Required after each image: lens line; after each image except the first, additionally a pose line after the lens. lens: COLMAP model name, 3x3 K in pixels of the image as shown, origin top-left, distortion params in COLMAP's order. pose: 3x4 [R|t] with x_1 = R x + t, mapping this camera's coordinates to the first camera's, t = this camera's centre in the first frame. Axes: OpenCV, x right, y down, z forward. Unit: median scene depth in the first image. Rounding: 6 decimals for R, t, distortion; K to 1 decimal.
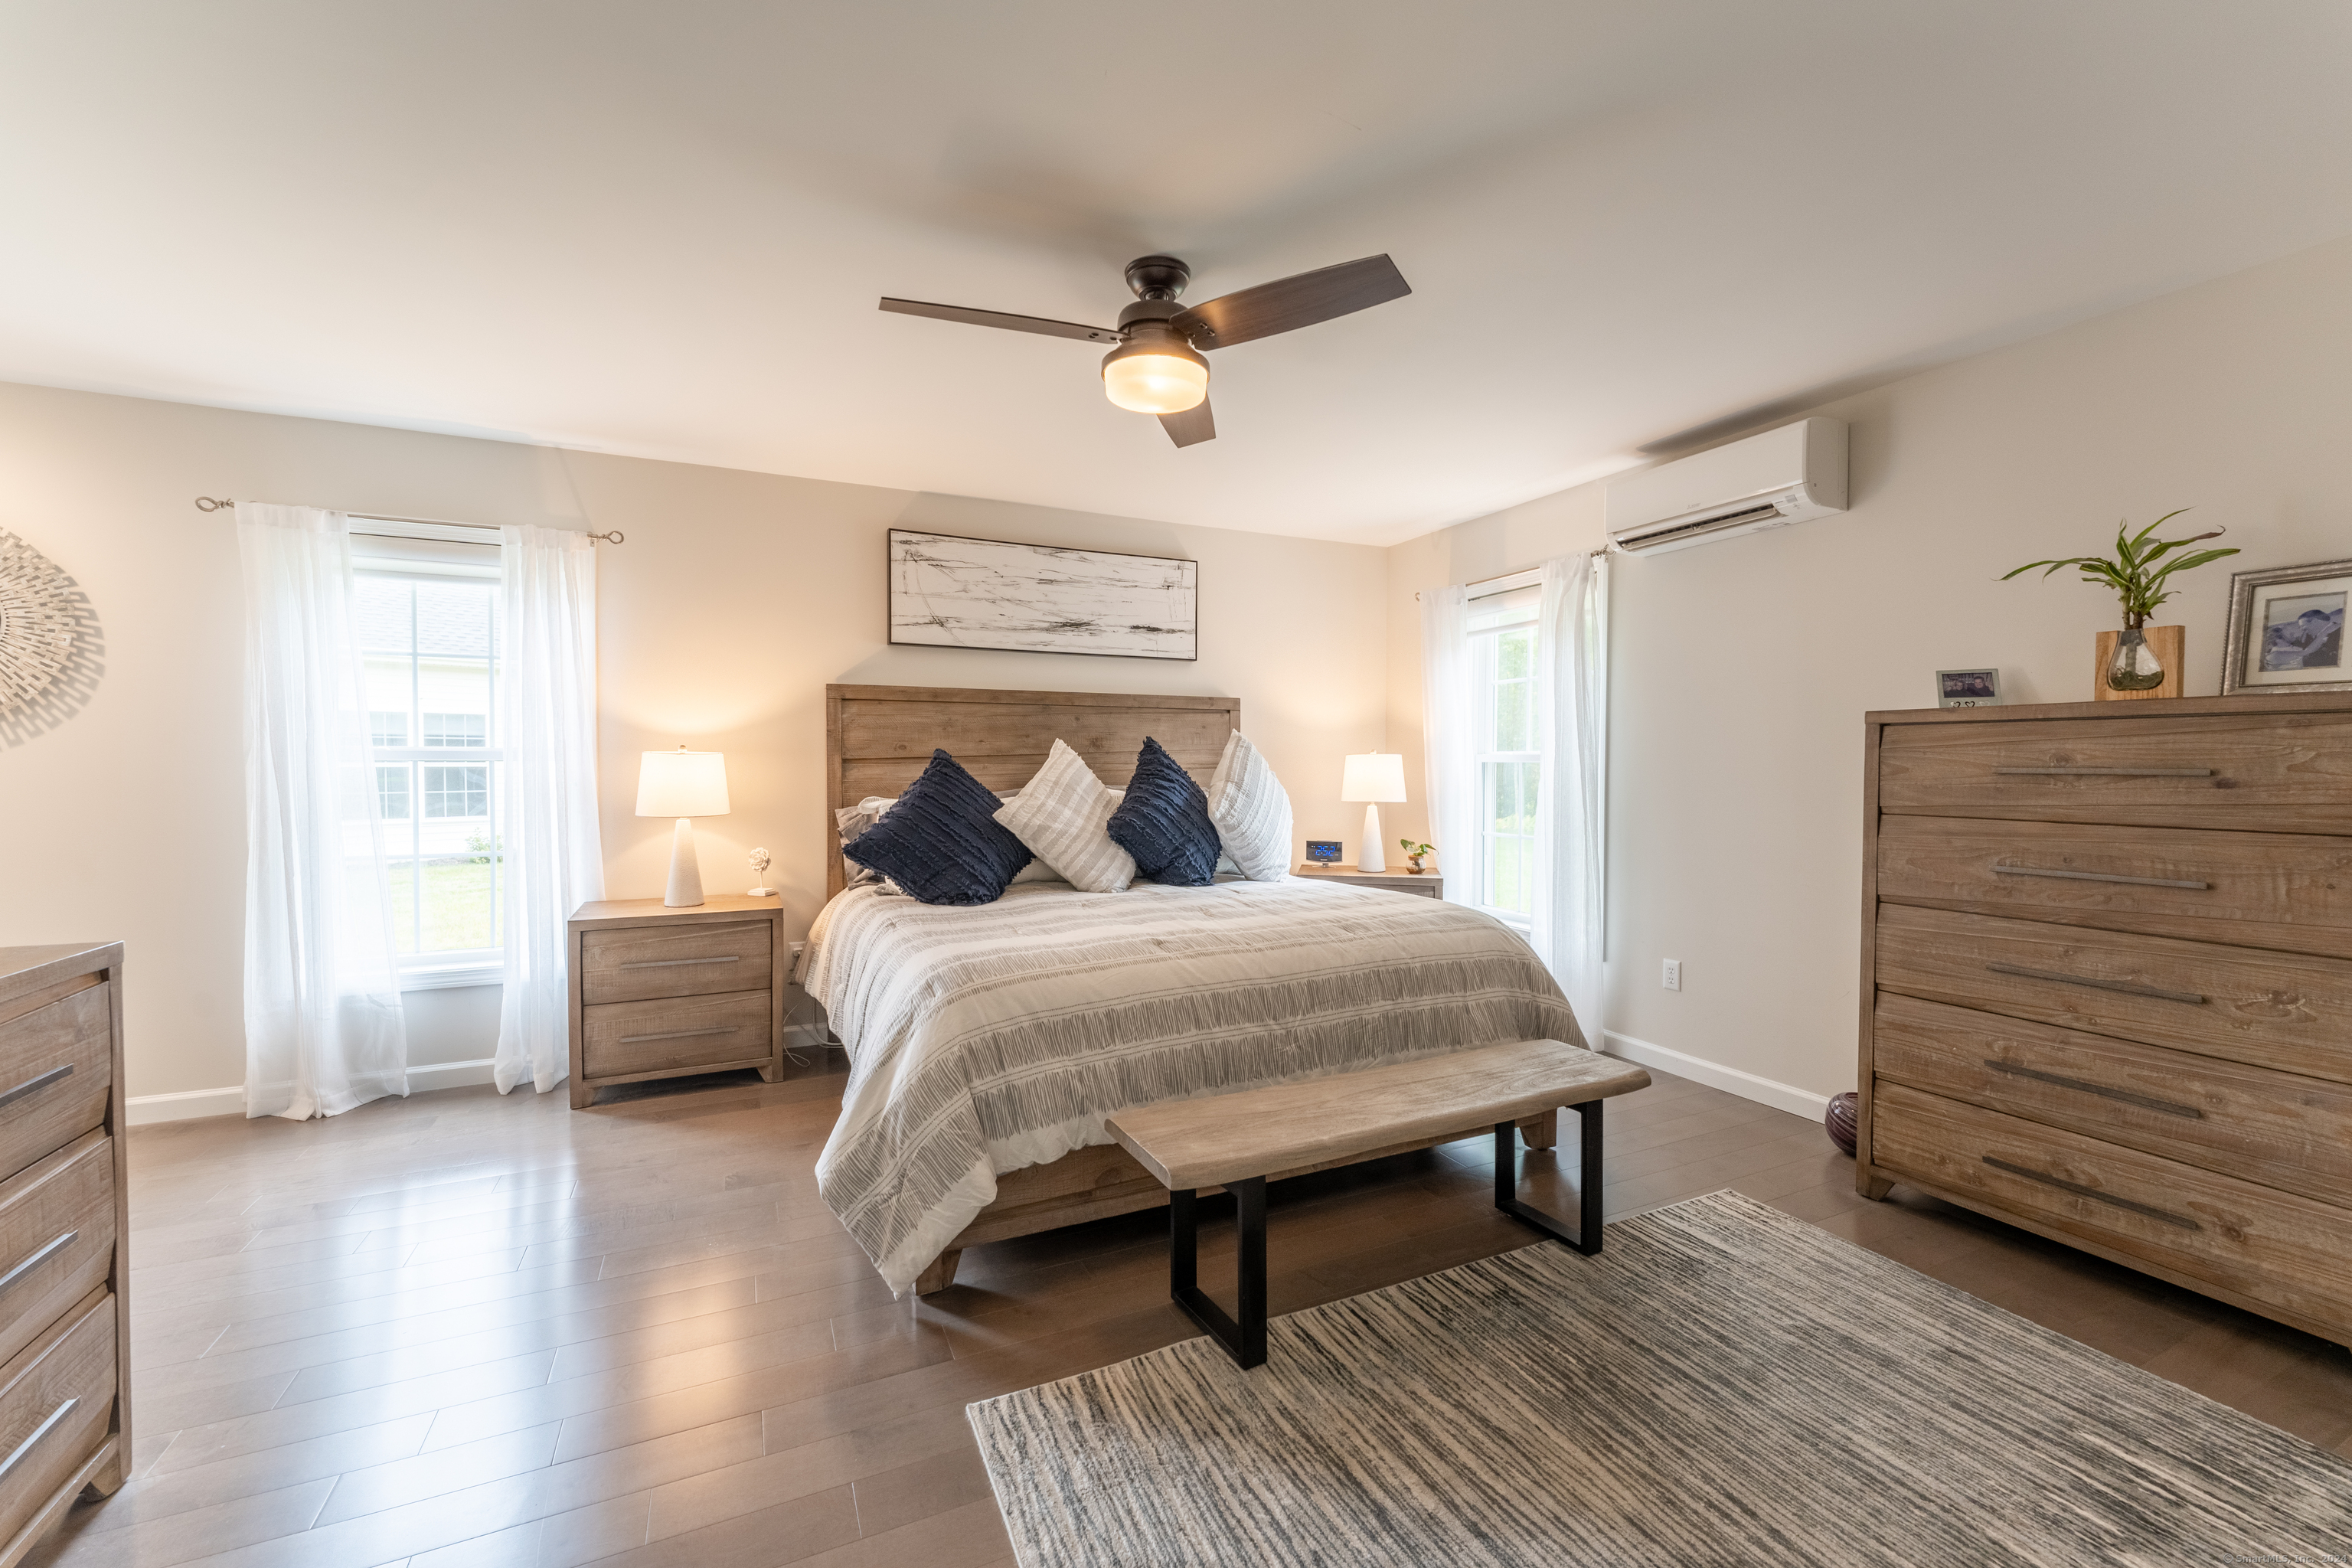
lens RADIAL K [[949.9, 0, 1178.2], [0, 949.9, 775.9], [0, 0, 1]] dist [0.005774, -0.000323]
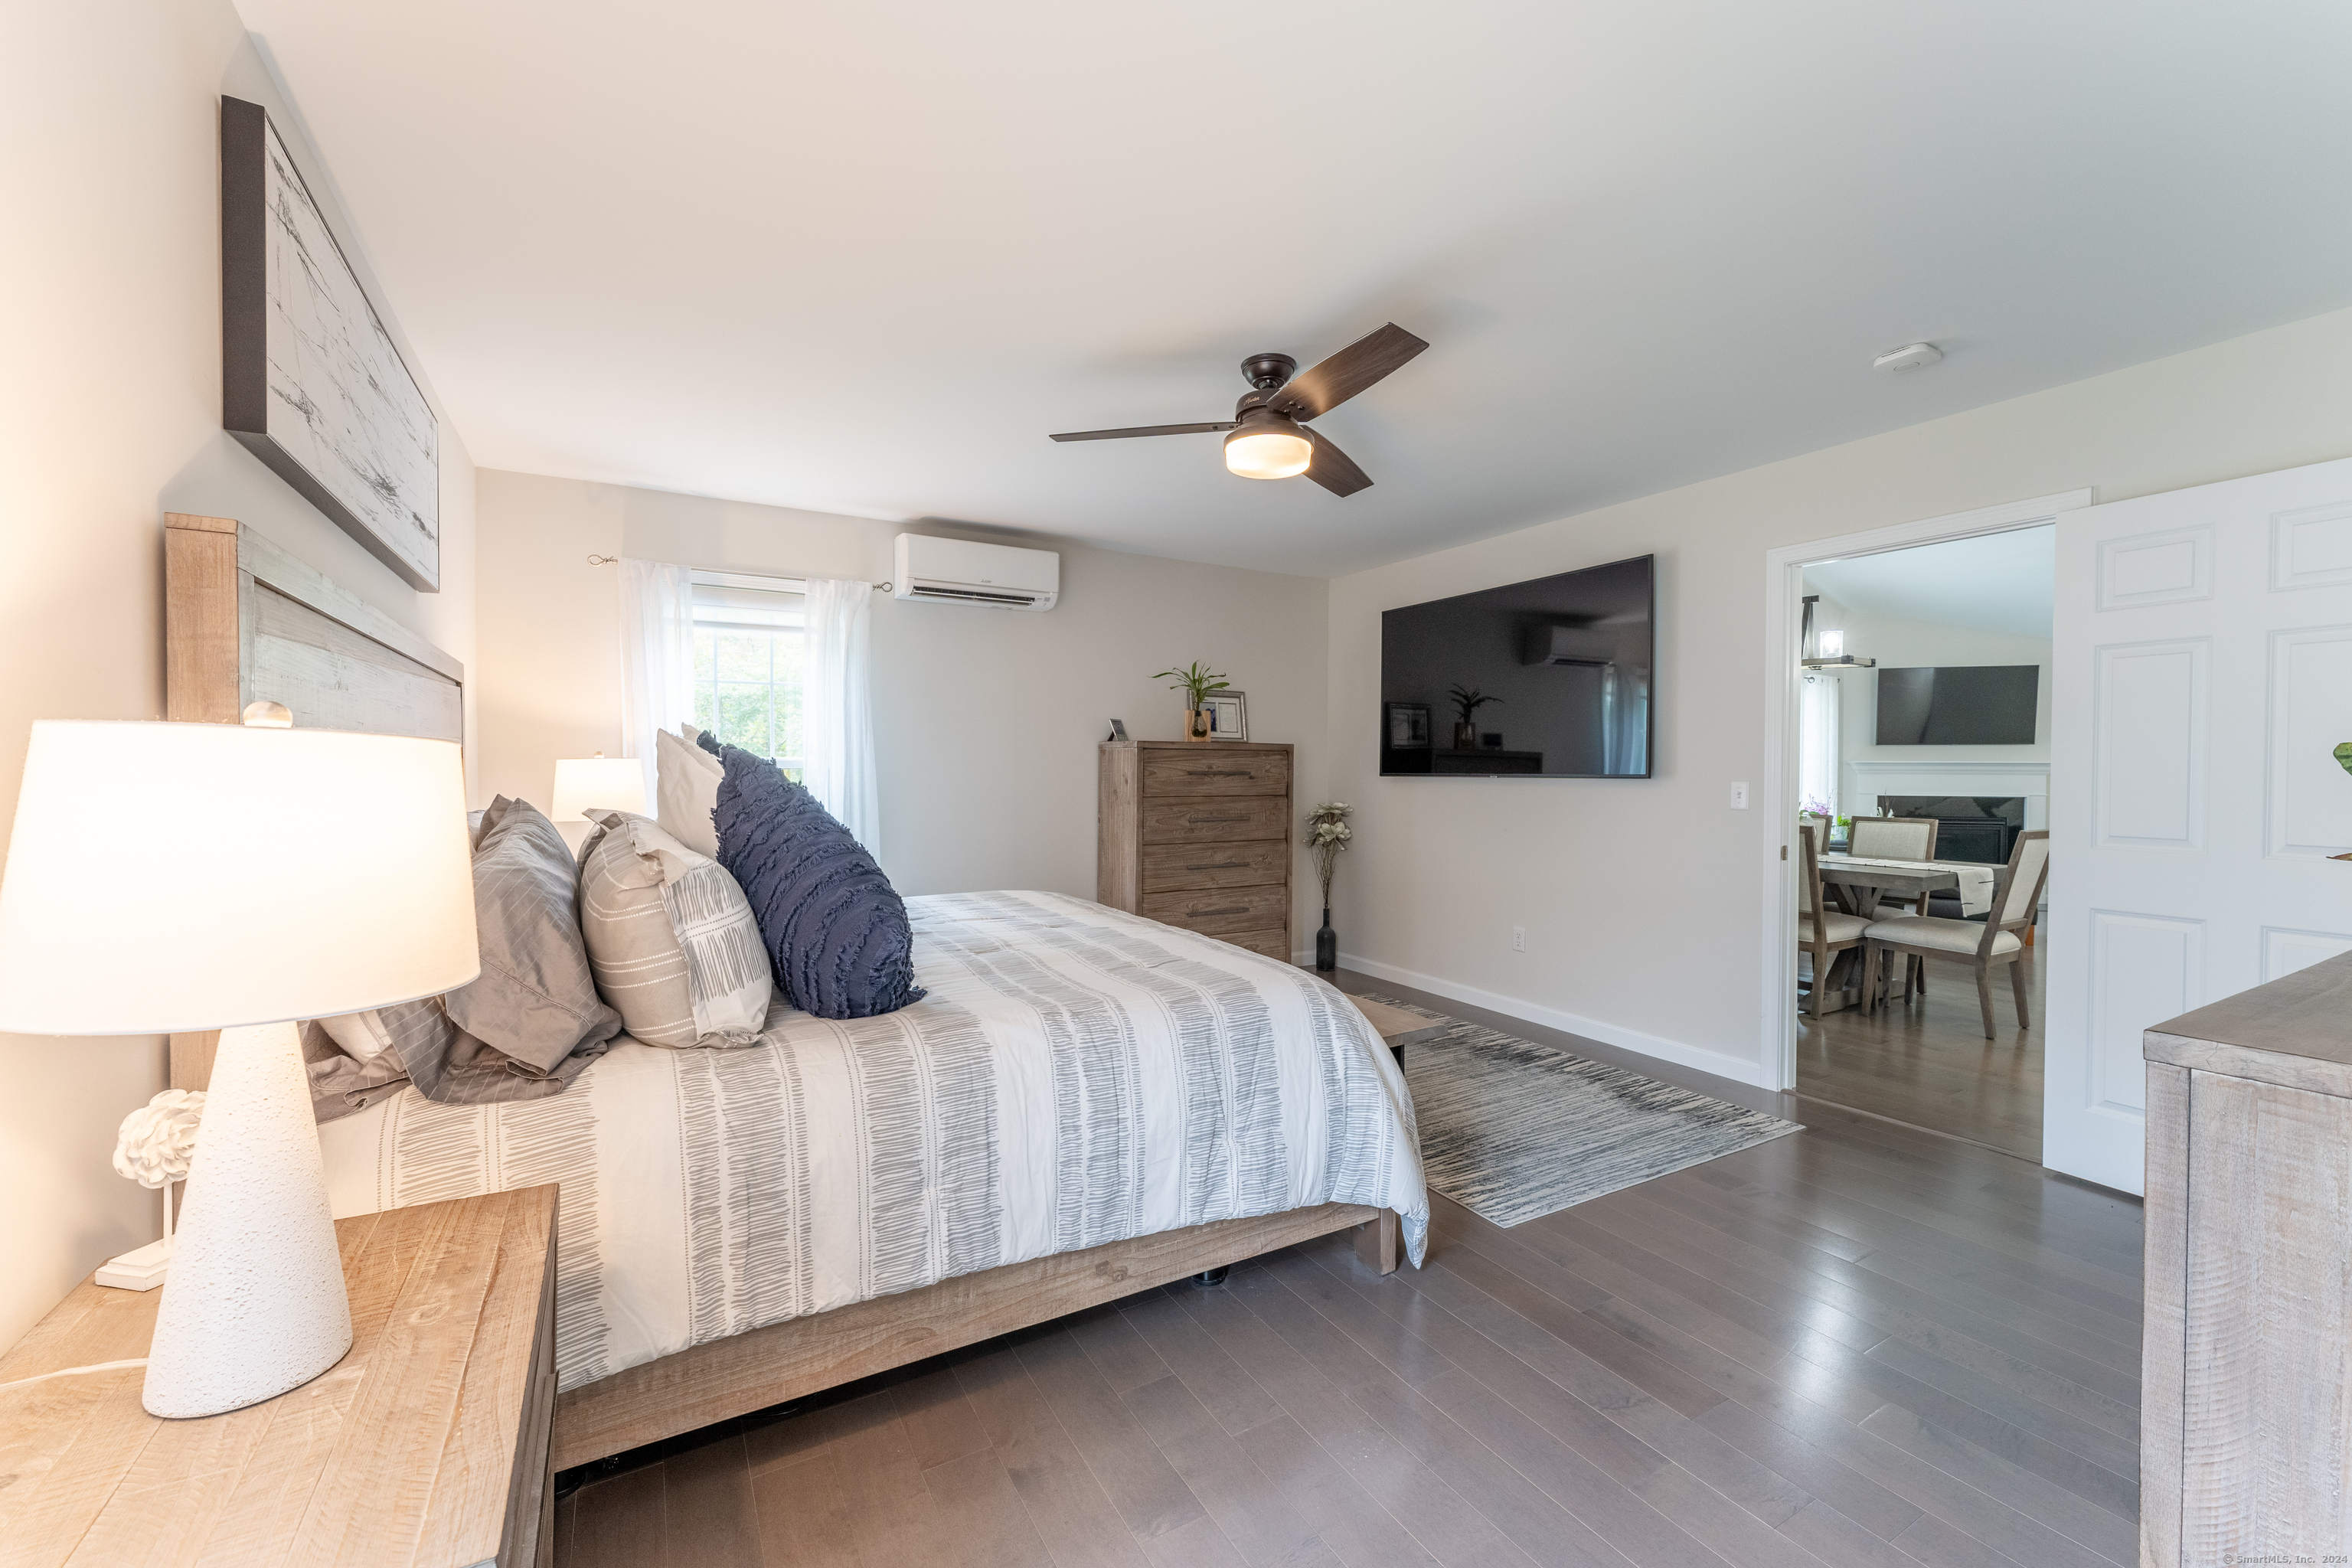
lens RADIAL K [[949.9, 0, 1172.2], [0, 949.9, 783.9], [0, 0, 1]] dist [0.005774, -0.000323]
pose [[-0.089373, -0.013609, 0.995905, -0.778639], [0.013530, 0.999798, 0.014876, -0.008319], [-0.995906, 0.014804, -0.089170, 0.798749]]
